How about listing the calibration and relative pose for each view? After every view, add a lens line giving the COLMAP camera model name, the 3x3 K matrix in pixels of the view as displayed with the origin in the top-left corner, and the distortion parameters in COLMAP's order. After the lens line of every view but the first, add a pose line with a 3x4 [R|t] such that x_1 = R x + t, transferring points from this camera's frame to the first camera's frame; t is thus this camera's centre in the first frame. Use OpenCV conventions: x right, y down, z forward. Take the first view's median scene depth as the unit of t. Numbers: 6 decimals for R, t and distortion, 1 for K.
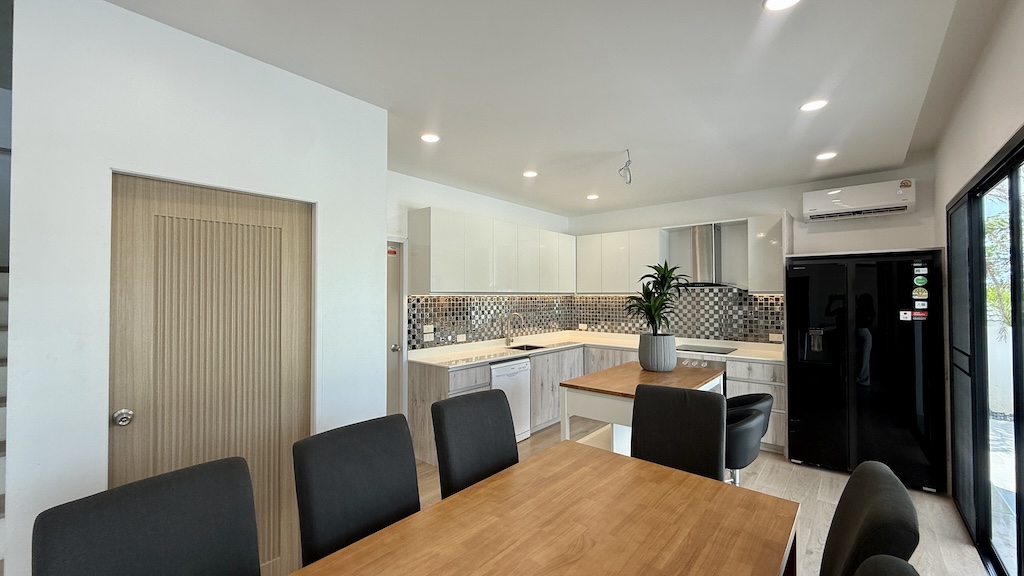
lens RADIAL K [[415.3, 0, 512.0], [0, 415.3, 288.0], [0, 0, 1]] dist [-0.000075, -0.000009]
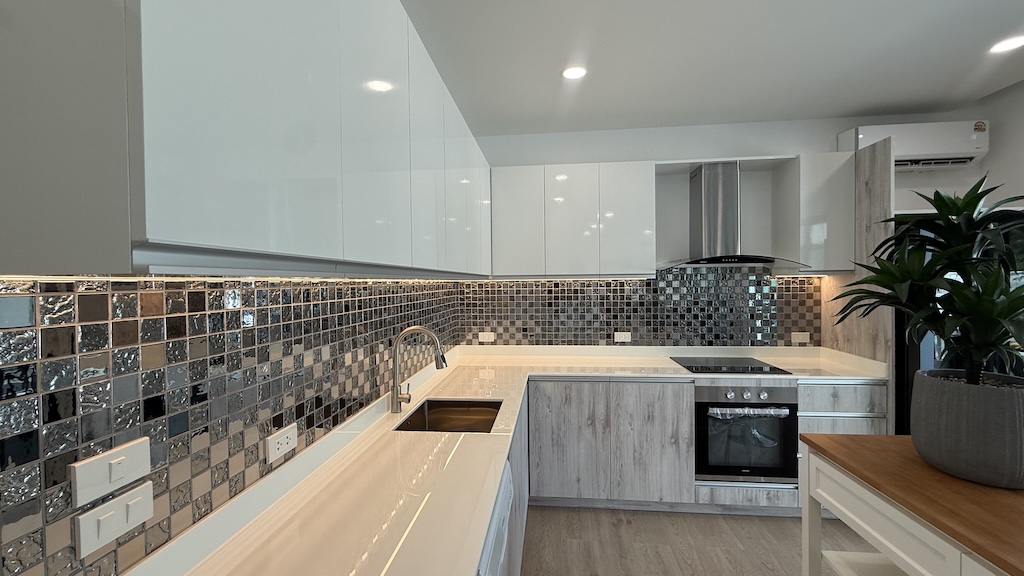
lens RADIAL K [[415.3, 0, 512.0], [0, 415.3, 288.0], [0, 0, 1]] dist [-0.000075, -0.000009]
pose [[0.820283, -0.016644, 0.571715, -0.137931], [0.000903, 0.999613, 0.027806, 0.015428], [-0.571957, -0.022293, 0.819981, 0.642403]]
